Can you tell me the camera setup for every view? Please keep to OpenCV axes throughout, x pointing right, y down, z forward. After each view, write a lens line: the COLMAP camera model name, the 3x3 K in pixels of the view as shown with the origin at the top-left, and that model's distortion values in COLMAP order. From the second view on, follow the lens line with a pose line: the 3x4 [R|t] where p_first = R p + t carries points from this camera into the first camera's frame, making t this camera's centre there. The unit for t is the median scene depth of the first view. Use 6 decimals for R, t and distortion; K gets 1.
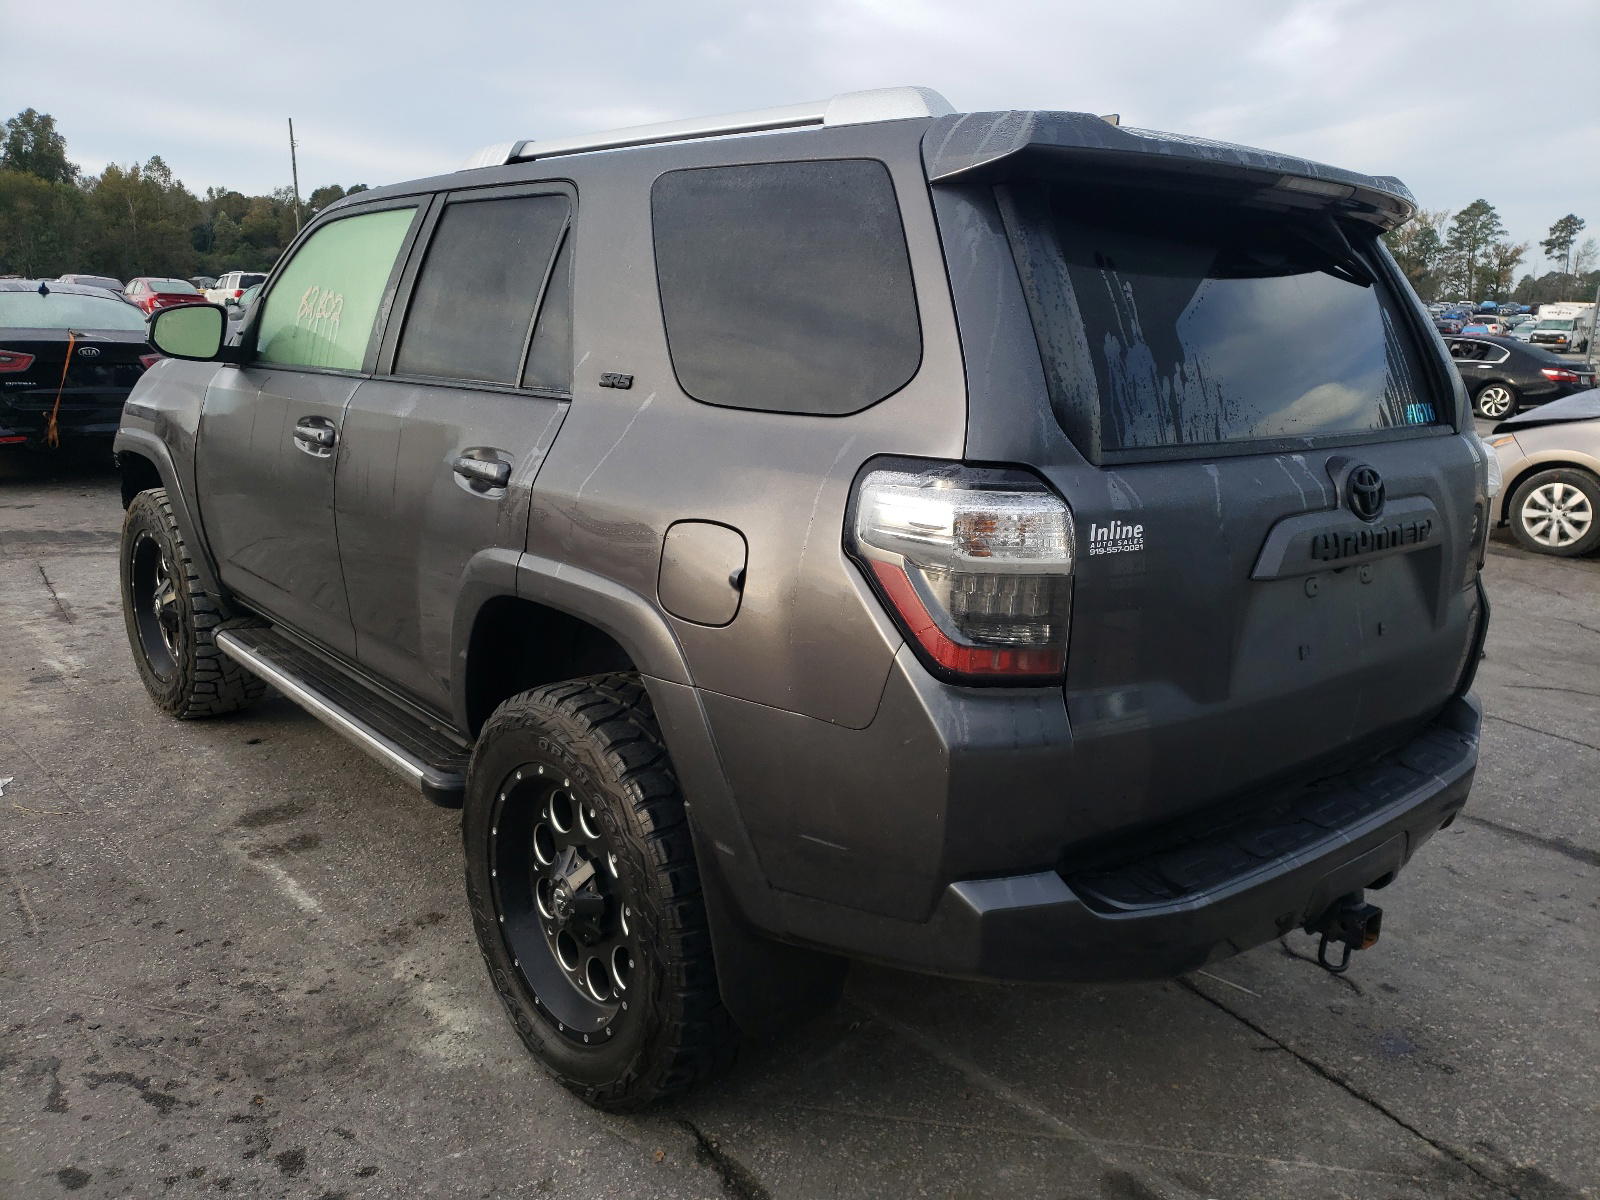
lens RADIAL K [[1239.2, 0, 800.0], [0, 1239.2, 600.0], [0, 0, 1]] dist [0.124055, -0.115679]
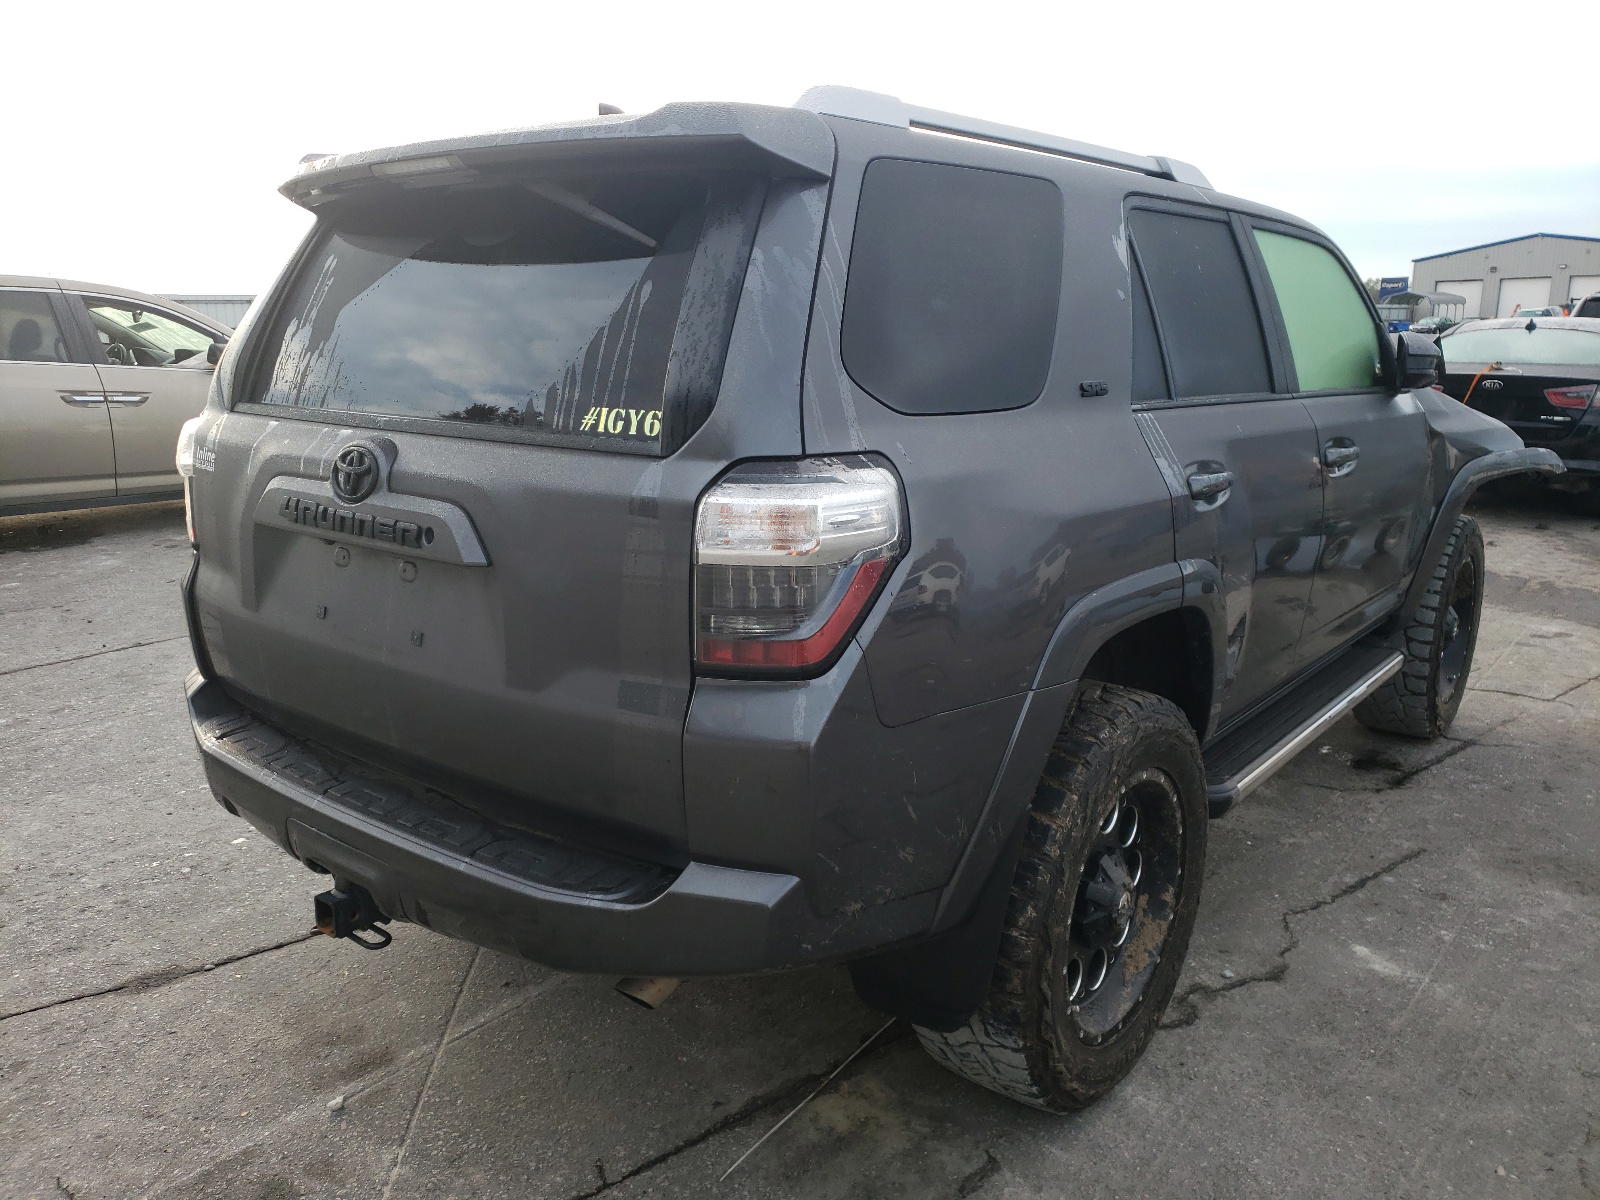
lens RADIAL K [[1239.2, 0, 800.0], [0, 1239.2, 600.0], [0, 0, 1]] dist [0.124055, -0.115679]
pose [[0.145167, 0.180056, -0.972886, 1.455802], [-0.217871, 0.964983, 0.146084, -0.206929], [0.965121, 0.190757, 0.179312, 1.162480]]
